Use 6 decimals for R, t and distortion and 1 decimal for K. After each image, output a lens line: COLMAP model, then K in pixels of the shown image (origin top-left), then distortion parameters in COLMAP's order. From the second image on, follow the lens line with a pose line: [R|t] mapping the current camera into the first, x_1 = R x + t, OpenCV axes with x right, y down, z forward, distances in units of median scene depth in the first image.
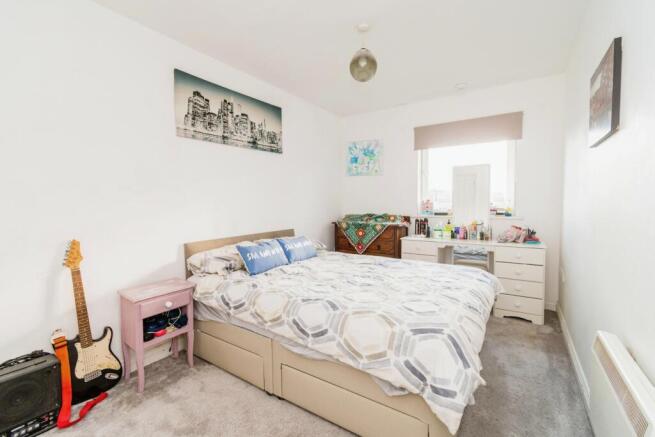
lens RADIAL K [[291.7, 0, 326.4], [0, 291.7, 210.7], [0, 0, 1]] dist [0.001354, -0.000099]
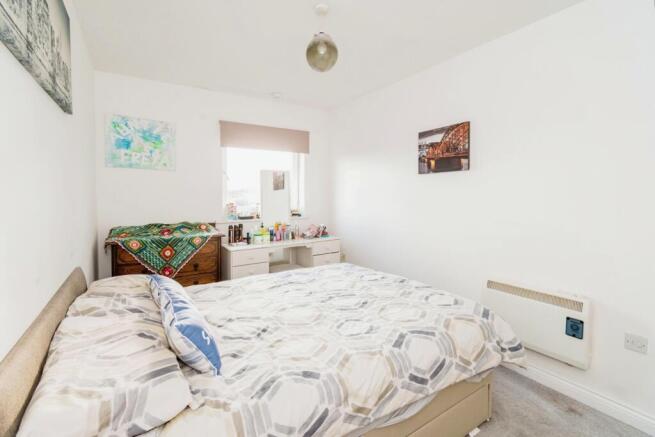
lens RADIAL K [[290.2, 0, 327.5], [0, 290.2, 201.9], [0, 0, 1]] dist [0.001125, -0.000060]
pose [[0.397315, -0.014385, 0.917569, -0.390923], [0.030401, 0.999535, 0.002506, -0.036853], [-0.917179, 0.026900, 0.397568, 0.393394]]
